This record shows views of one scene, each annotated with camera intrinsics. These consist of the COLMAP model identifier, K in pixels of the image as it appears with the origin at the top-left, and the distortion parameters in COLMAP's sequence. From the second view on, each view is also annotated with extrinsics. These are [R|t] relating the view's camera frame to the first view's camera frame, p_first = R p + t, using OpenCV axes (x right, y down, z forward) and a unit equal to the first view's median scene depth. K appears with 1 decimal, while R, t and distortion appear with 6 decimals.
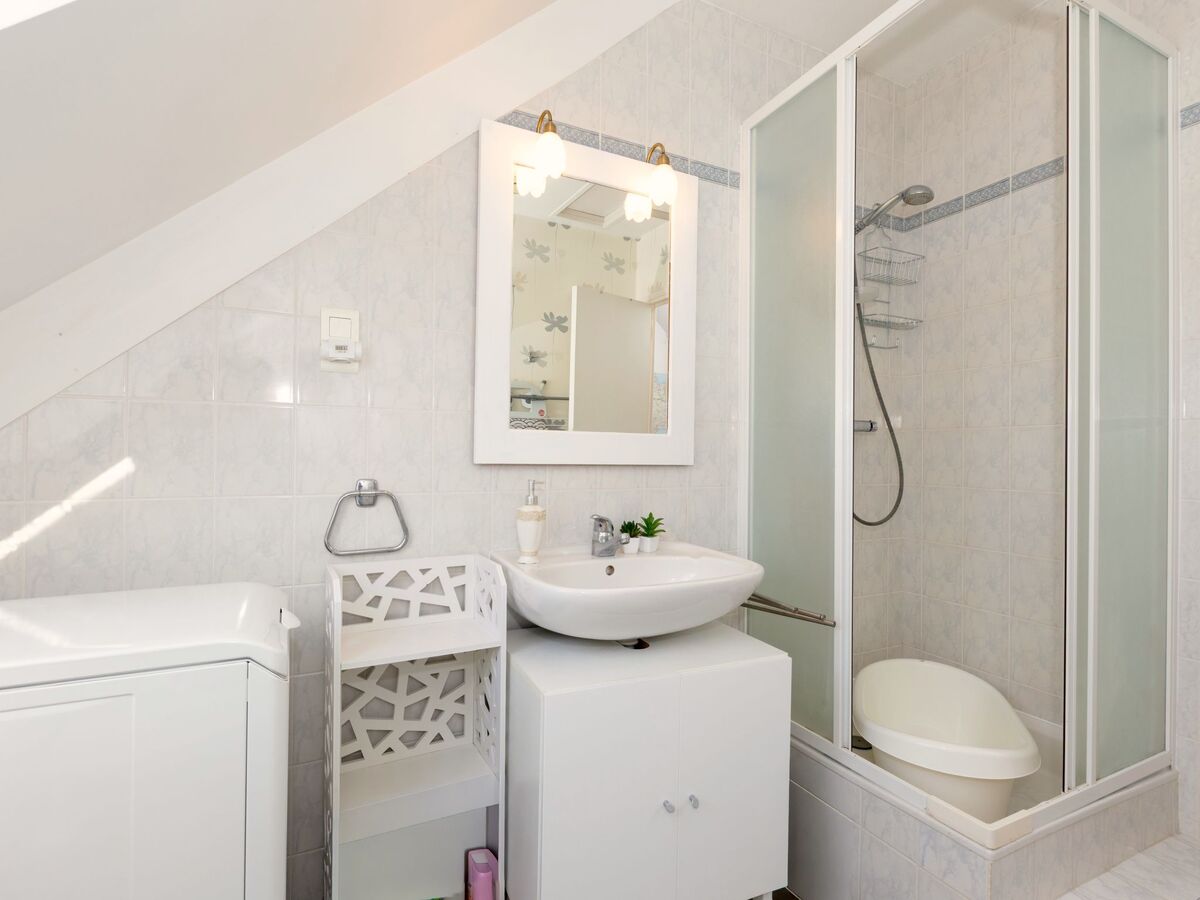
lens RADIAL K [[597.2, 0, 600.0], [0, 597.2, 450.0], [0, 0, 1]] dist [0.000810, -0.000515]
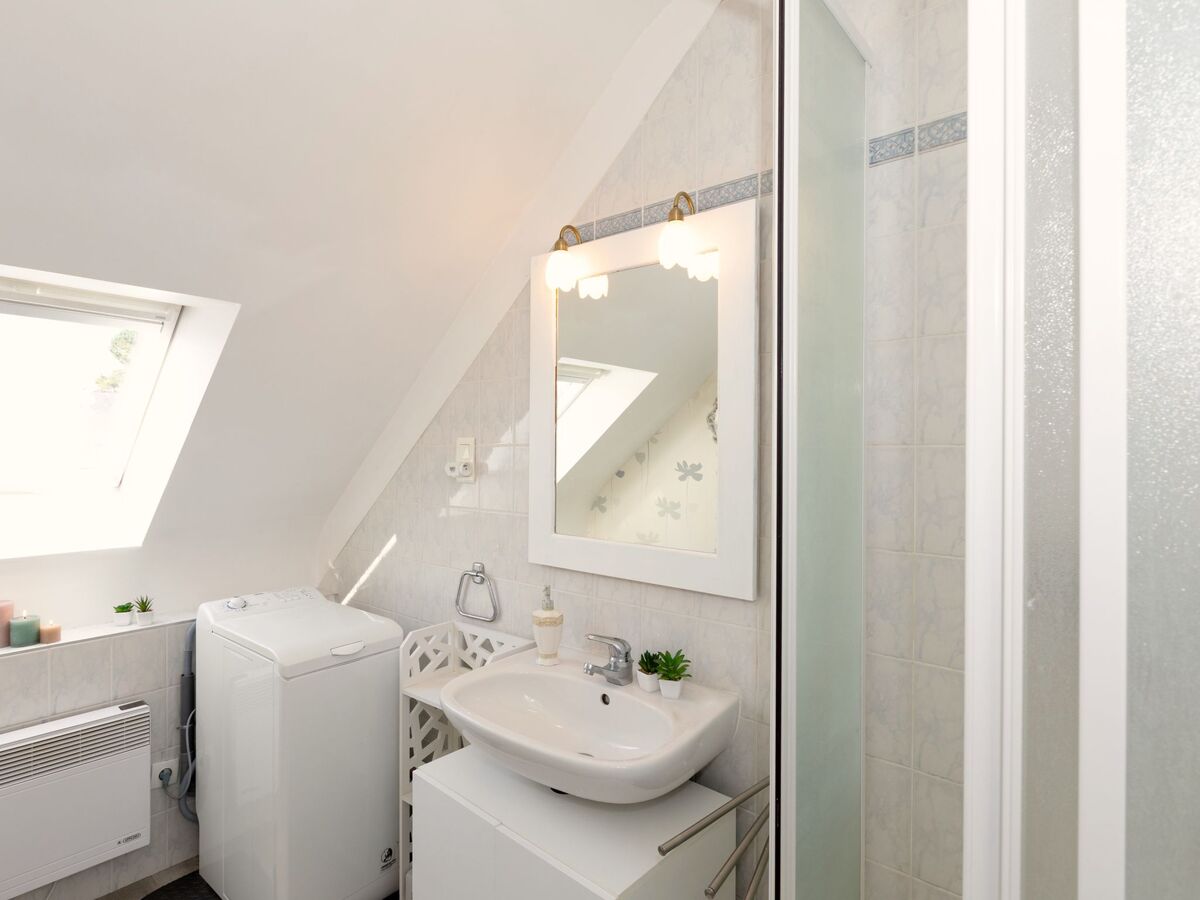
lens RADIAL K [[633.6, 0, 600.0], [0, 633.6, 450.0], [0, 0, 1]] dist [0.002708, 0.000006]
pose [[0.404367, 0.000618, -0.914597, 1.018494], [-0.000659, 1.000000, 0.000384, -0.204464], [0.914597, 0.000447, 0.404367, 0.675989]]
